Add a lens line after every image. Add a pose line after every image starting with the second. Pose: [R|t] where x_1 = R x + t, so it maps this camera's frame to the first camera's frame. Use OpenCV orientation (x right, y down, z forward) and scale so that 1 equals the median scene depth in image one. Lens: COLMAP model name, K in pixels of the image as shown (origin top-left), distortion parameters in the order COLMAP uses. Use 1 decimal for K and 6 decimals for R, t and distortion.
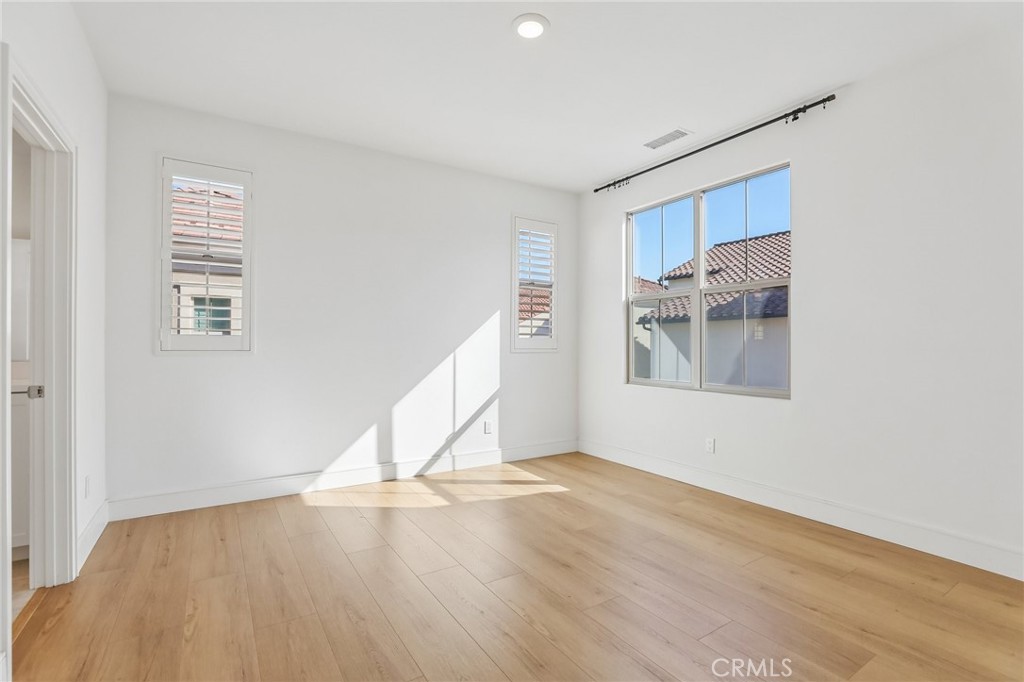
lens RADIAL K [[470.8, 0, 516.2], [0, 470.8, 345.8], [0, 0, 1]] dist [-0.024286, 0.001446]
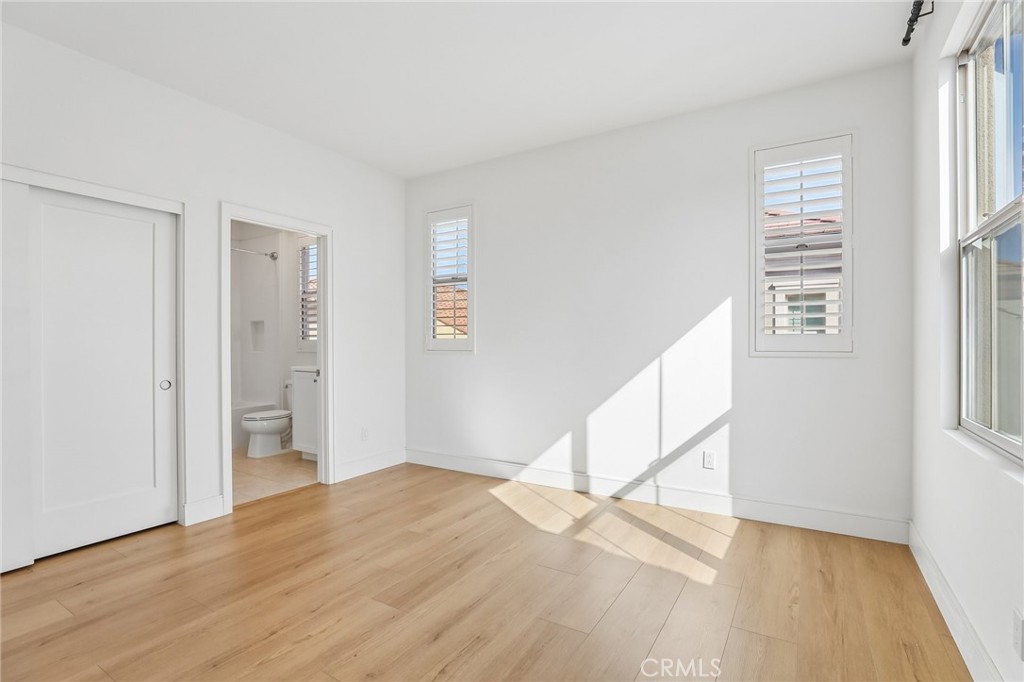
lens RADIAL K [[470.8, 0, 516.2], [0, 470.8, 345.8], [0, 0, 1]] dist [-0.024286, 0.001446]
pose [[0.418858, -0.005960, -0.908032, 0.500526], [0.014514, 0.999895, 0.000132, -0.008698], [0.907936, -0.013234, 0.418900, 0.457314]]
